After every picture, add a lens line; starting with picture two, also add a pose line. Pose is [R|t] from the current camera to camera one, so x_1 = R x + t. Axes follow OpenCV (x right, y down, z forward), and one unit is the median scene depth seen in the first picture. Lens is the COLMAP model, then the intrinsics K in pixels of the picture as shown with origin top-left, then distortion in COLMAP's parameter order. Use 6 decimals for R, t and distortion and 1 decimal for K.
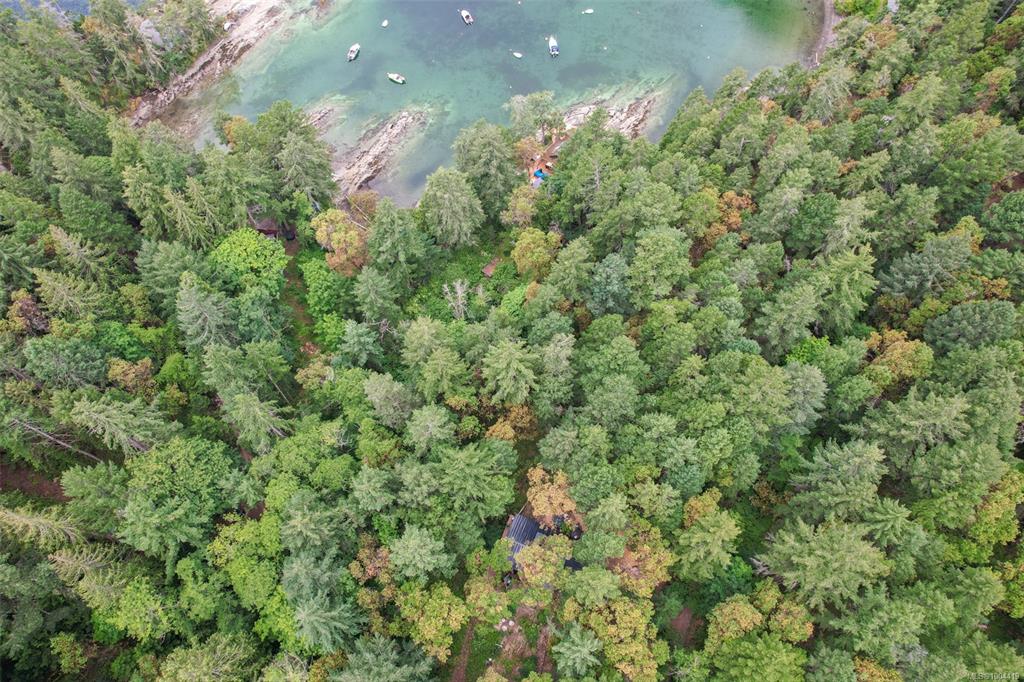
lens RADIAL K [[658.1, 0, 510.8], [0, 658.1, 337.4], [0, 0, 1]] dist [-0.071974, 0.055321]
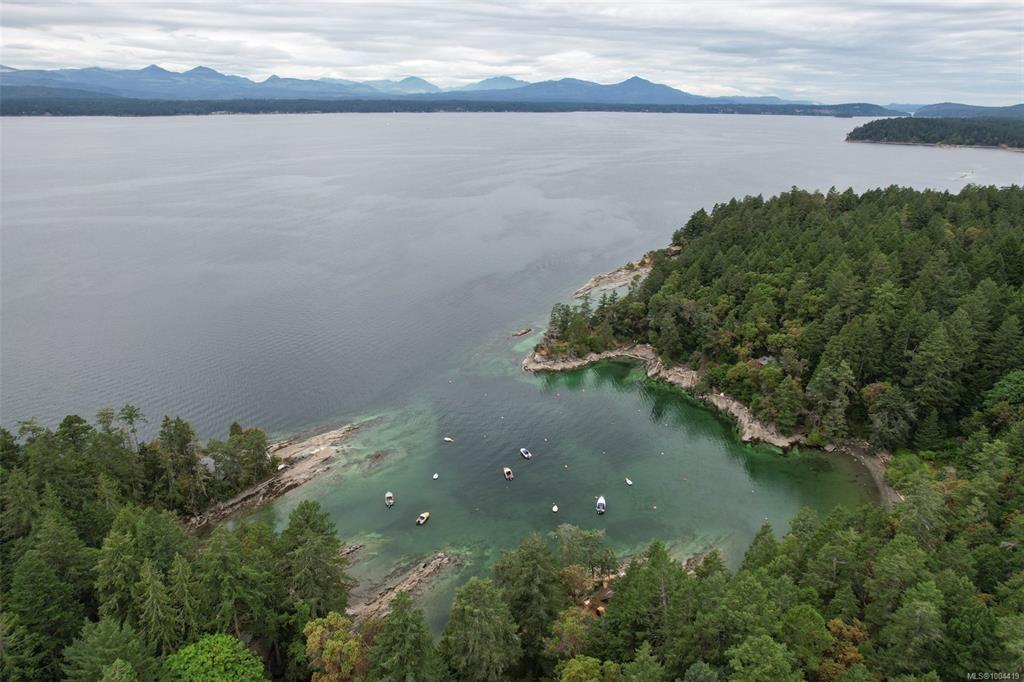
lens RADIAL K [[658.1, 0, 507.7], [0, 658.1, 339.2], [0, 0, 1]] dist [-0.071974, 0.055321]
pose [[0.996717, 0.020767, -0.078254, -0.002954], [-0.069284, 0.718852, -0.691702, 0.071754], [0.041888, 0.694853, 0.717931, 0.141149]]
